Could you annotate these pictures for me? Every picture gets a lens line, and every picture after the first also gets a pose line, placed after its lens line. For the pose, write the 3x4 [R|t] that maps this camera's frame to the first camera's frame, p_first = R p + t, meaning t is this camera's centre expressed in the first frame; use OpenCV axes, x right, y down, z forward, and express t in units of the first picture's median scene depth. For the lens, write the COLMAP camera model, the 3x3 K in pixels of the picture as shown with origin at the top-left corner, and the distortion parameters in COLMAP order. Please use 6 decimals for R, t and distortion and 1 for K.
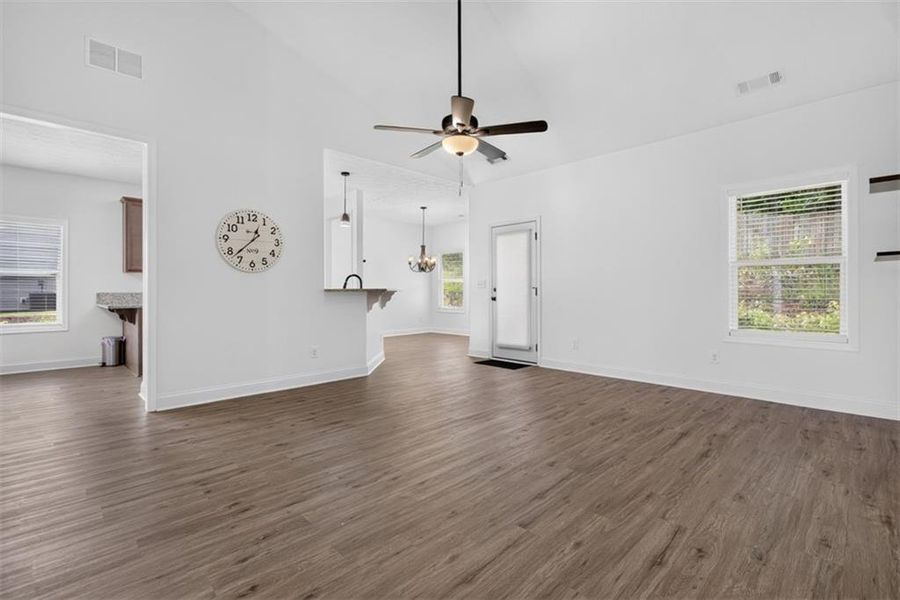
lens RADIAL K [[406.7, 0, 453.3], [0, 406.7, 295.9], [0, 0, 1]] dist [-0.001799, 0.000312]
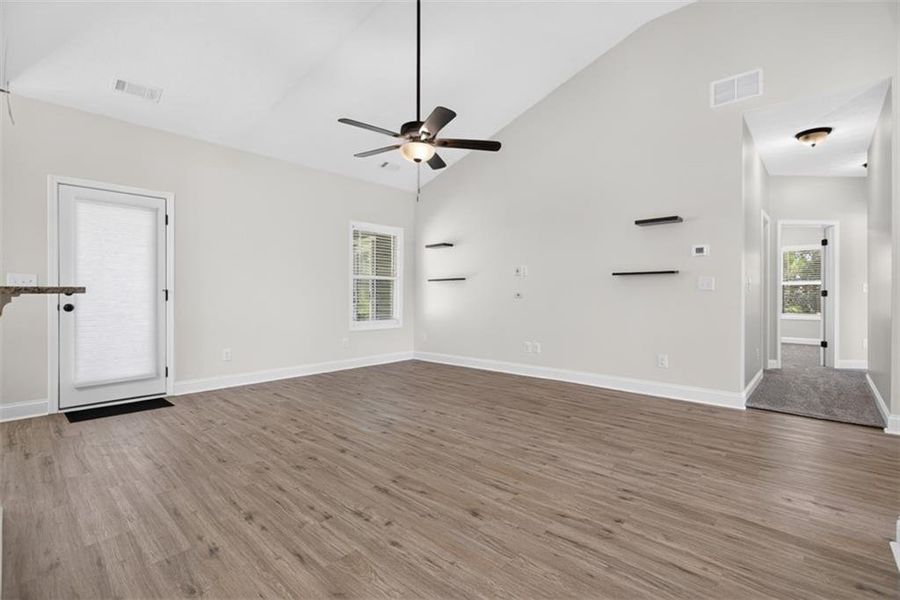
lens RADIAL K [[406.7, 0, 453.3], [0, 406.7, 295.9], [0, 0, 1]] dist [-0.001799, 0.000312]
pose [[-0.056503, 0.003771, 0.998395, -1.352143], [0.009750, 0.999947, -0.003225, -0.004388], [-0.998355, 0.009552, -0.056536, 1.296738]]
